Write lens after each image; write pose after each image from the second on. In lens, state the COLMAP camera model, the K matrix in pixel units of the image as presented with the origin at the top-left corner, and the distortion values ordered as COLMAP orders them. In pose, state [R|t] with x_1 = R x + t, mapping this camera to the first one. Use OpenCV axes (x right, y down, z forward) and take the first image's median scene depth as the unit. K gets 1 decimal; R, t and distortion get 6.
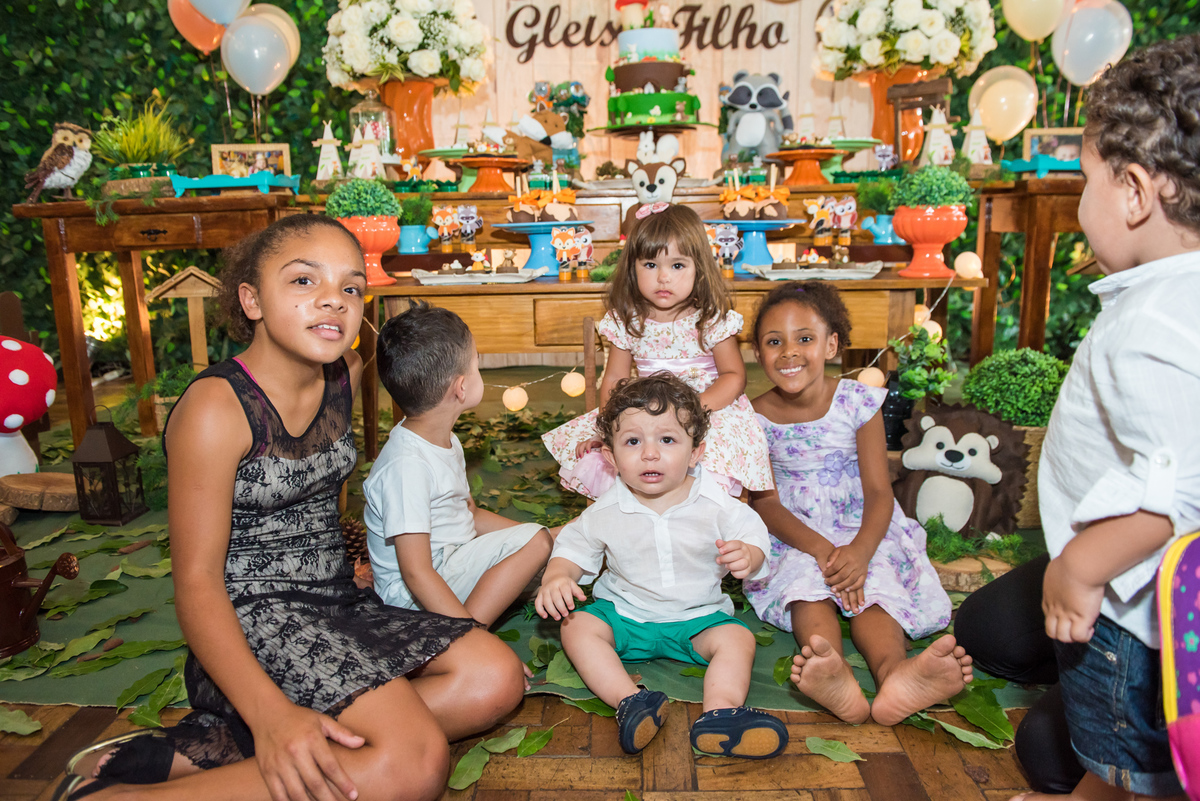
lens RADIAL K [[878.3, 0, 601.2], [0, 878.3, 407.0], [0, 0, 1]] dist [-0.059223, 0.002602]
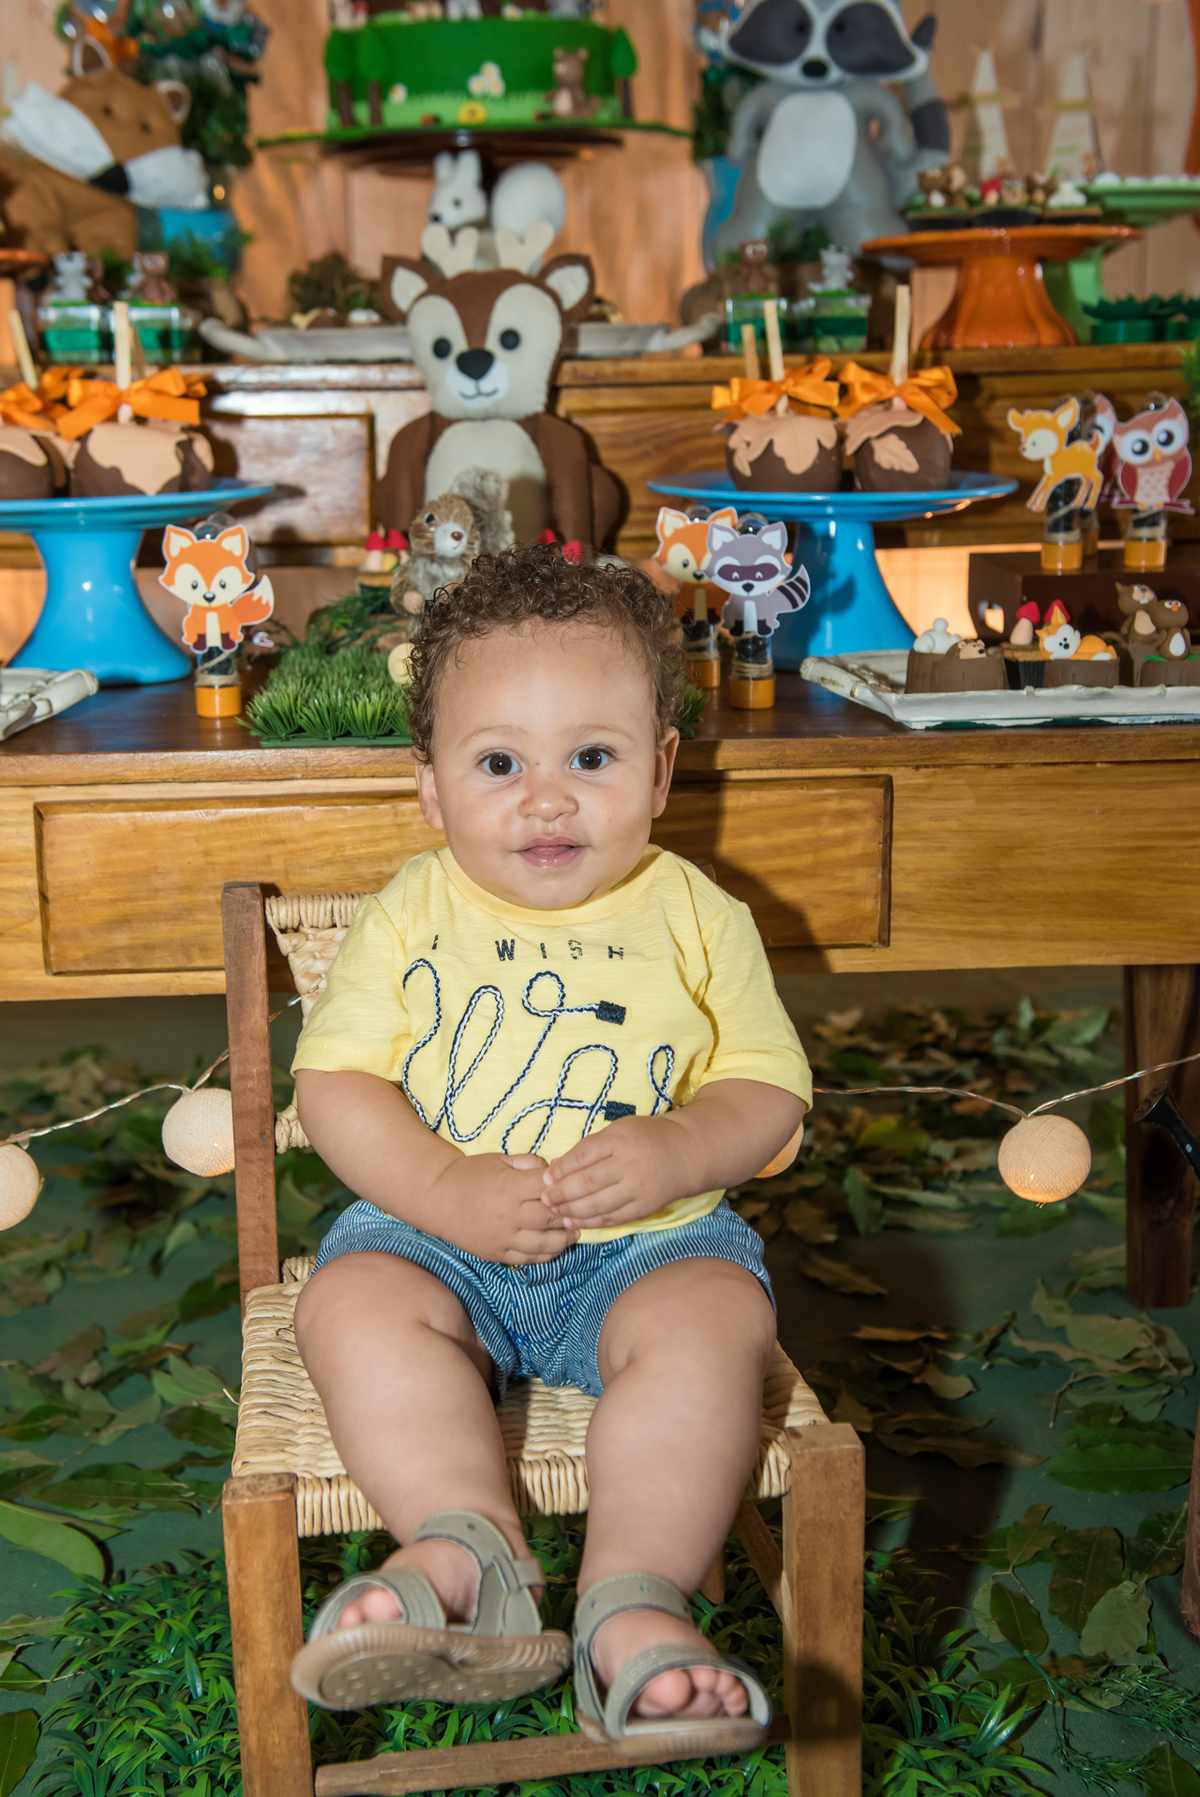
lens RADIAL K [[2289.2, 0, 593.4], [0, 2289.2, 893.3], [0, 0, 1]] dist [0.076697, 0.000000]
pose [[0.995028, -0.018457, 0.097869, 0.018711], [0.016733, 0.999691, 0.018408, -0.087807], [-0.098178, -0.016679, 0.995029, 0.238469]]
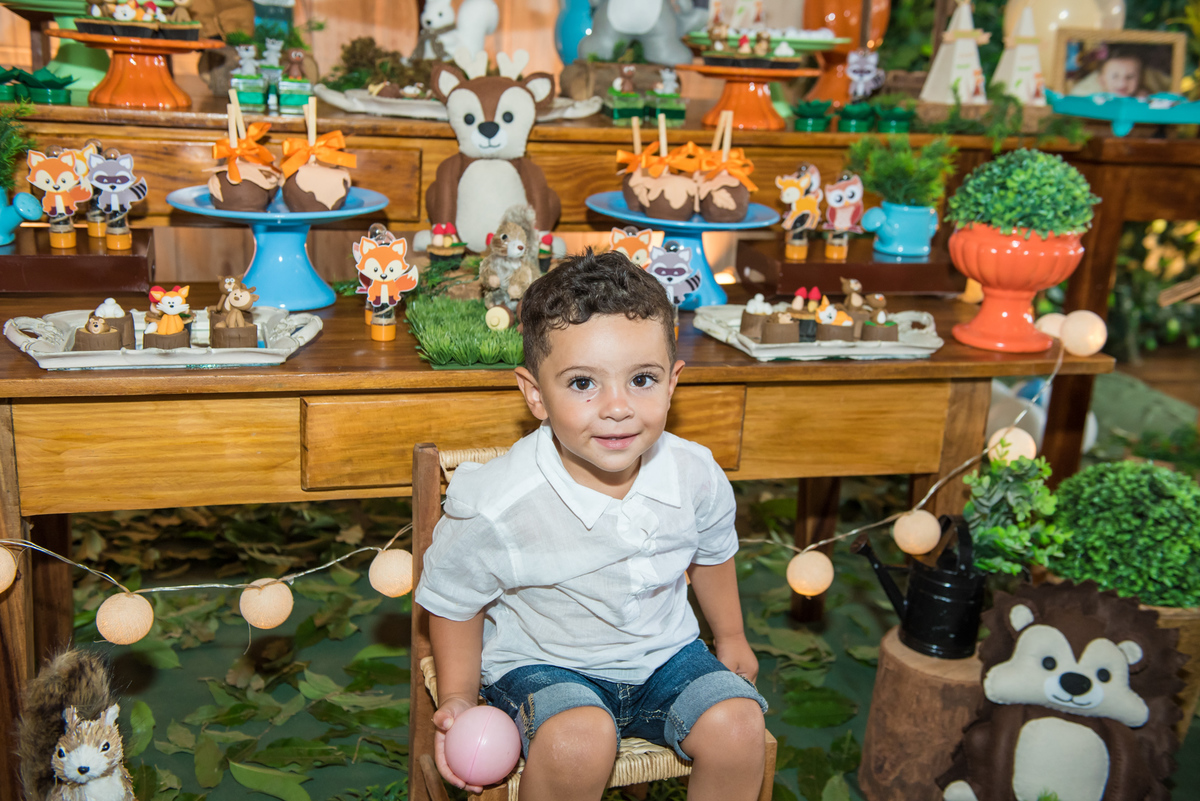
lens RADIAL K [[1307.4, 0, 628.0], [0, 1307.4, 402.8], [0, 0, 1]] dist [0.068111, 0.000000]
pose [[0.946439, -0.017711, 0.322396, -0.115528], [-0.010693, 0.996228, 0.086118, -0.152078], [-0.322705, -0.084952, 0.942679, 0.217333]]
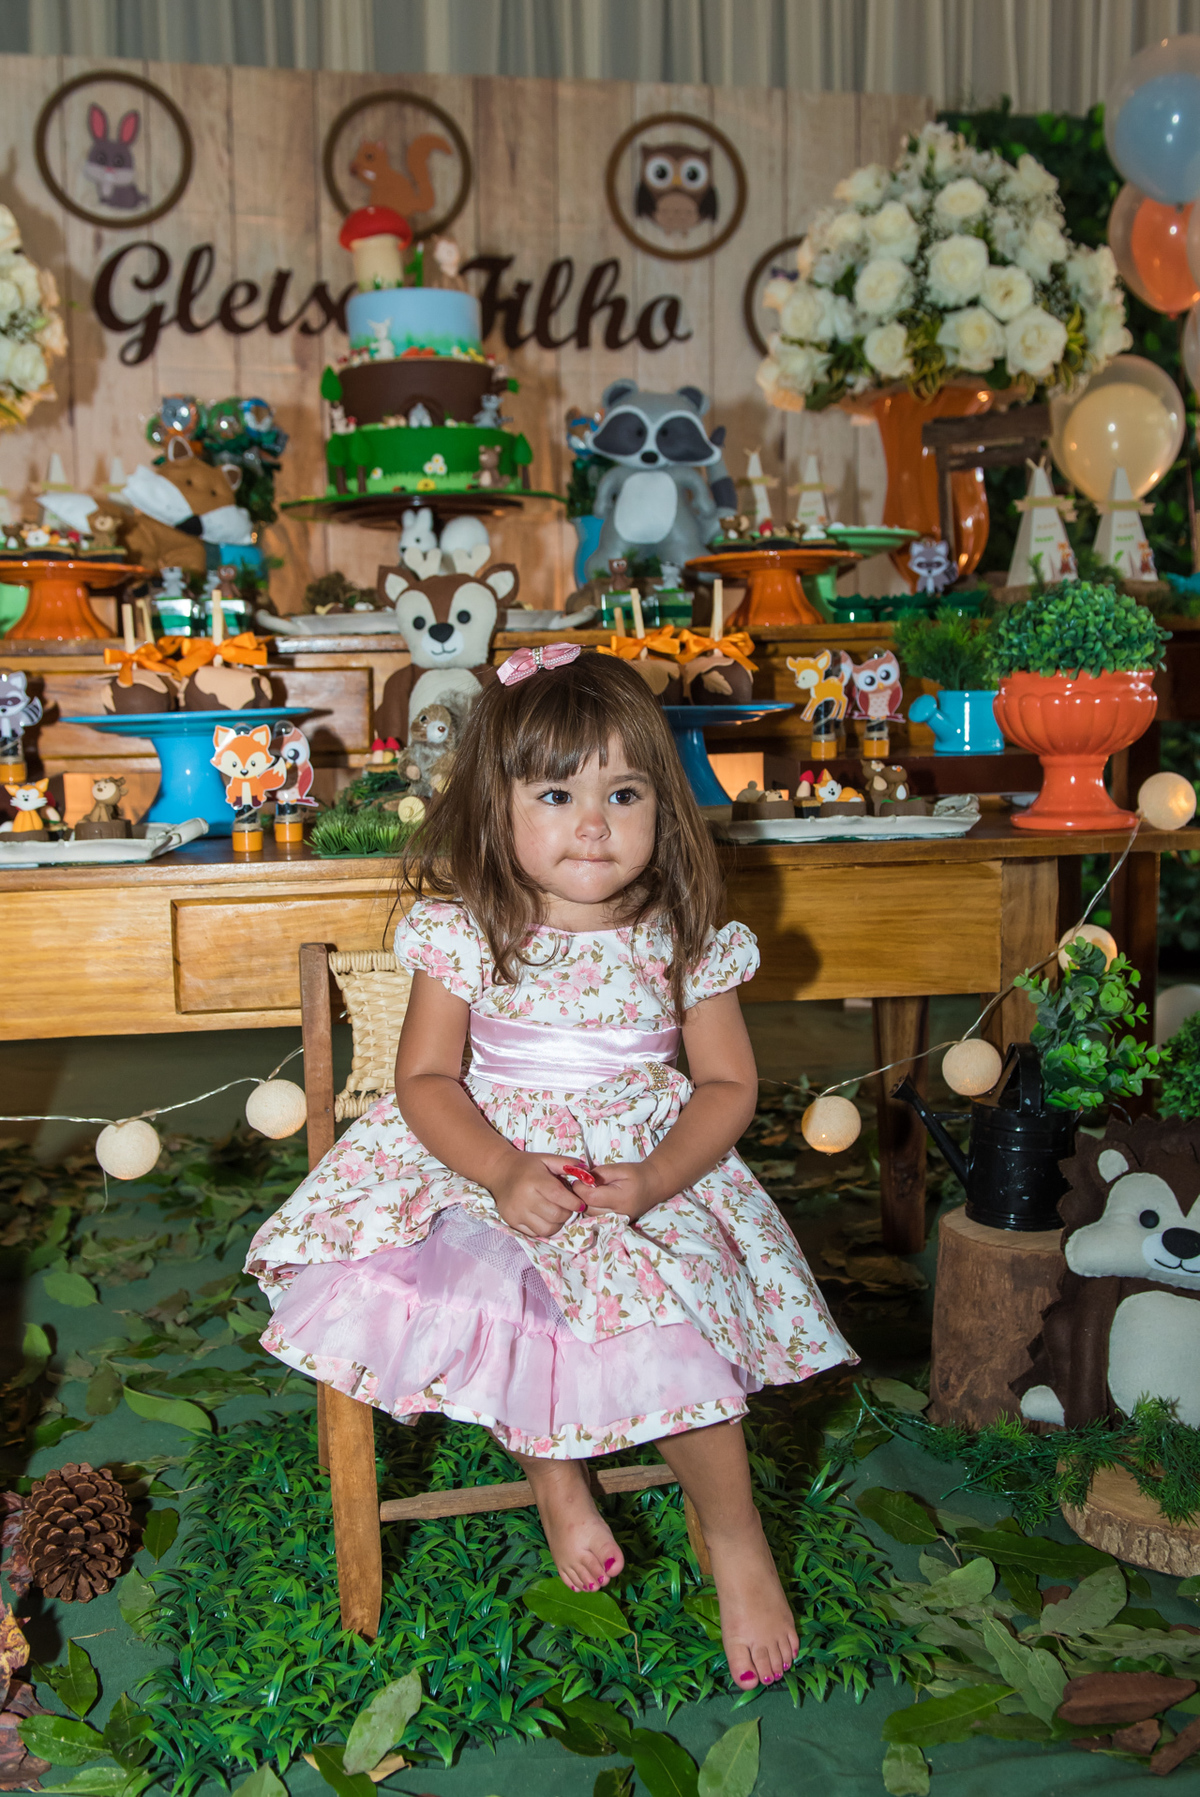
lens RADIAL K [[1688.8, 0, 603.4], [0, 1688.8, 883.8], [0, 0, 1]] dist [-0.026477, 0.010683]
pose [[0.983314, -0.022517, 0.180517, -0.017578], [0.039995, 0.994790, -0.093772, -0.041057], [-0.177465, 0.099427, 0.979092, 0.164887]]
